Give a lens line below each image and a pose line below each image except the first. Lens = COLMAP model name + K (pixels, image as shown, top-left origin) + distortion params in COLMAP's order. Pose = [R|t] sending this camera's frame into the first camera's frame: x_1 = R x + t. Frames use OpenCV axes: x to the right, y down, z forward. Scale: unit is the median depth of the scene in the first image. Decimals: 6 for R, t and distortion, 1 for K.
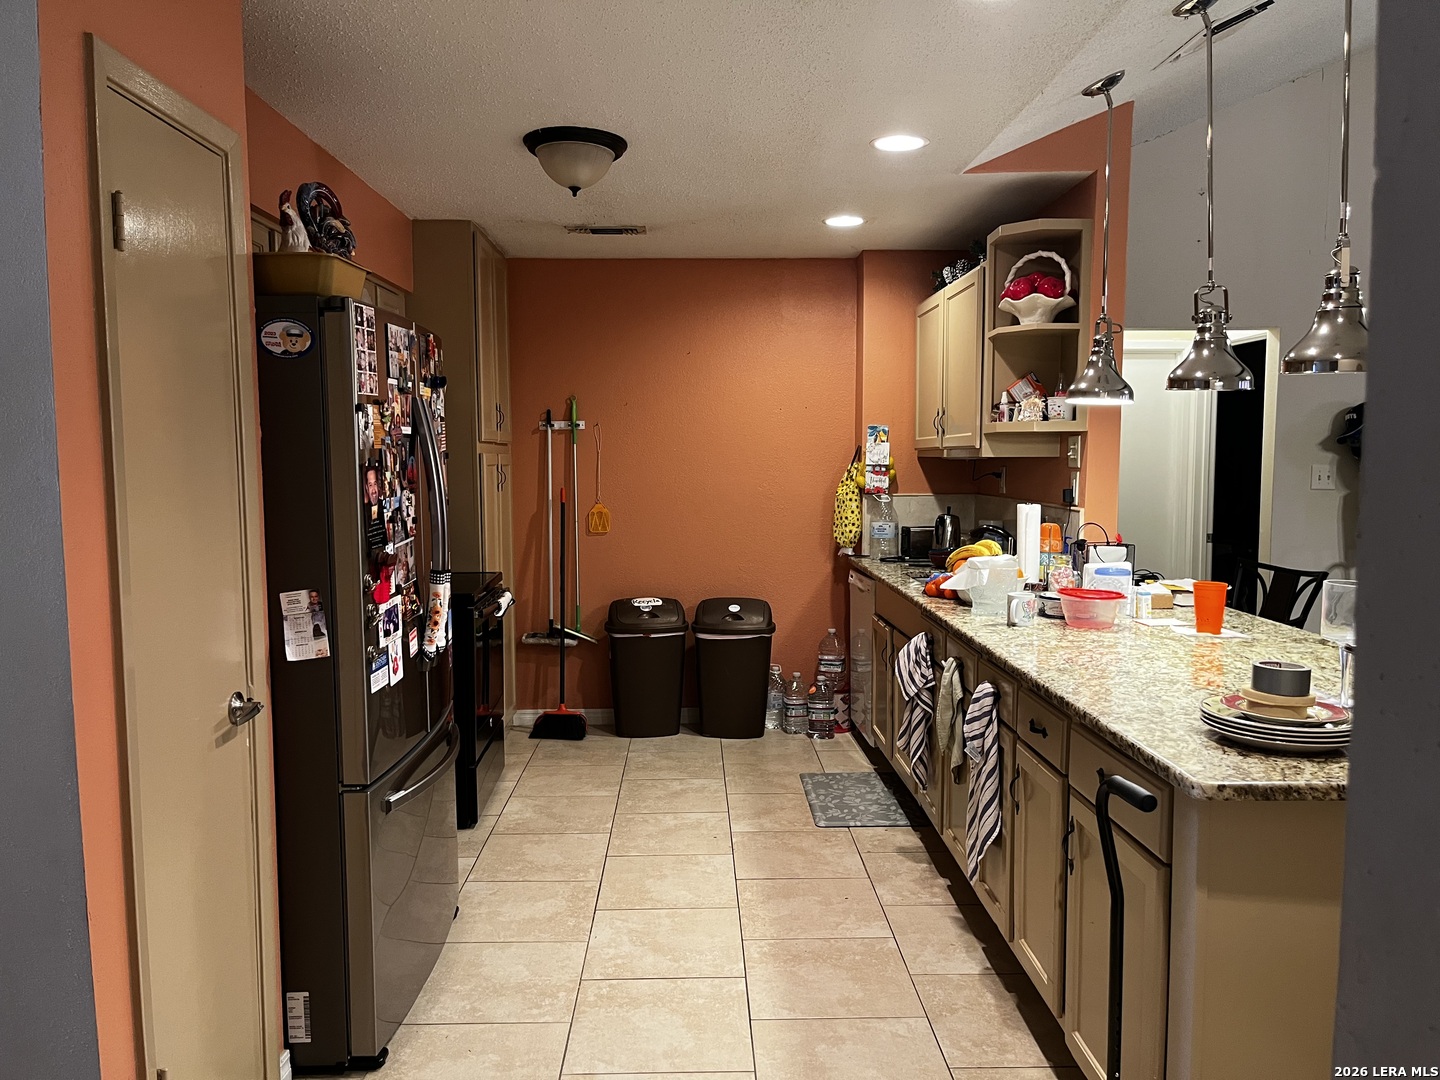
lens RADIAL K [[1091.5, 0, 707.3], [0, 1091.5, 544.1], [0, 0, 1]] dist [0.052702, -0.053823]
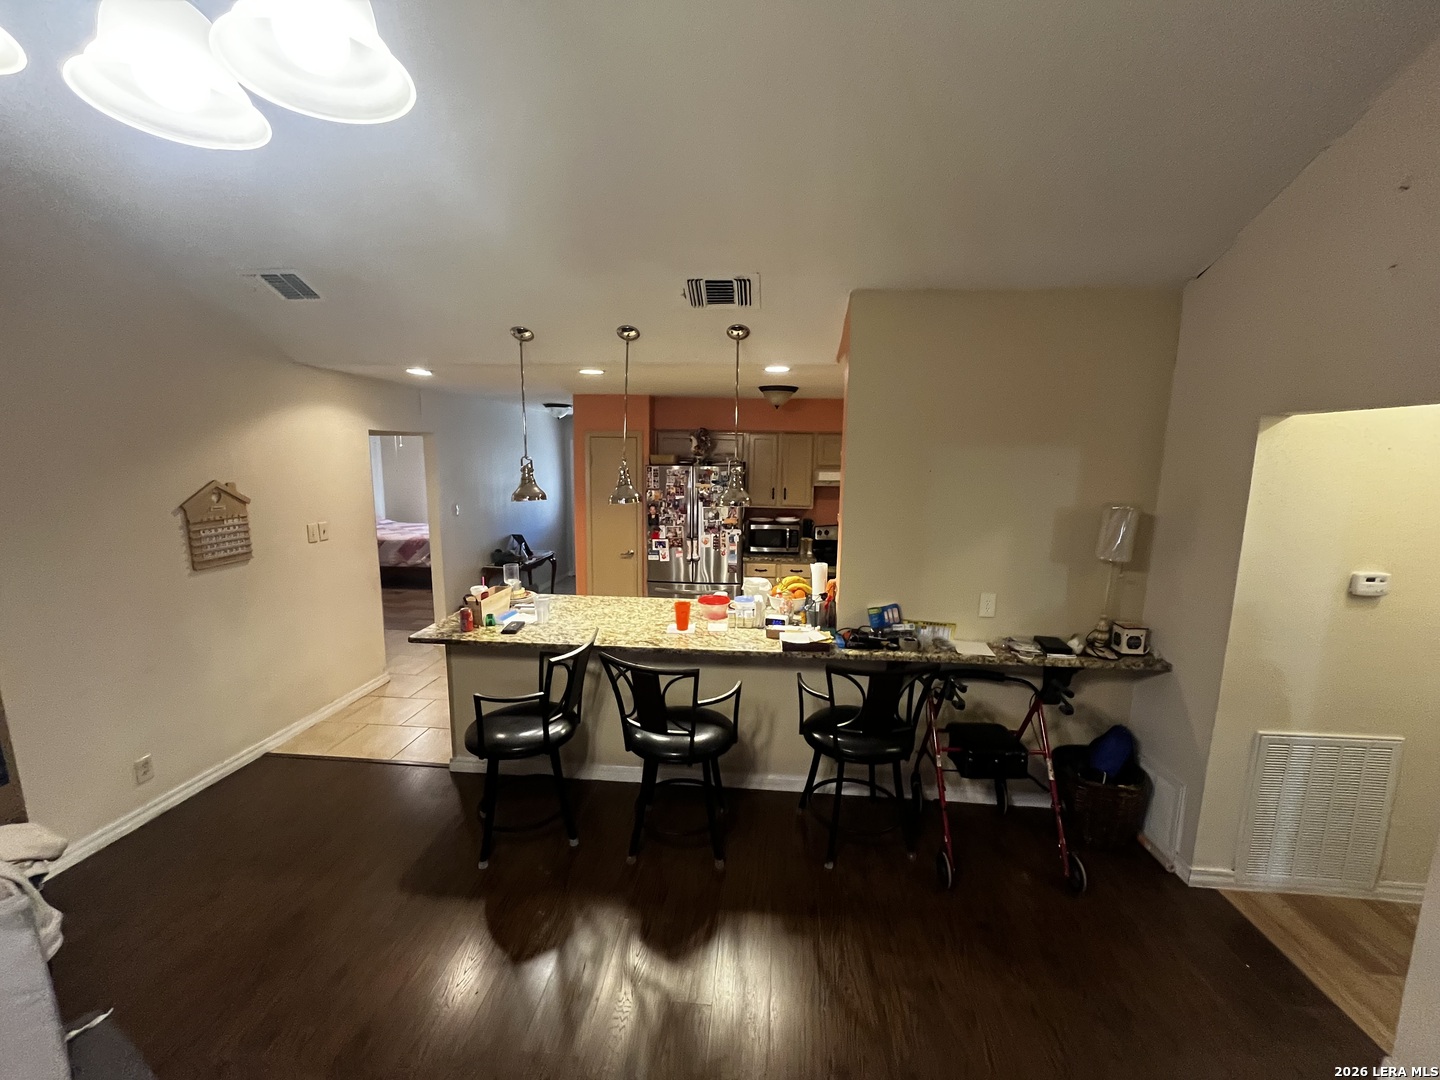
lens RADIAL K [[584.8, 0, 728.4], [0, 584.8, 547.9], [0, 0, 1]] dist [-0.004357, -0.000779]
pose [[-0.100591, 0.157273, -0.982419, 1.788416], [-0.092191, 0.981706, 0.166598, -0.297568], [0.990647, 0.107328, -0.084252, 1.441221]]
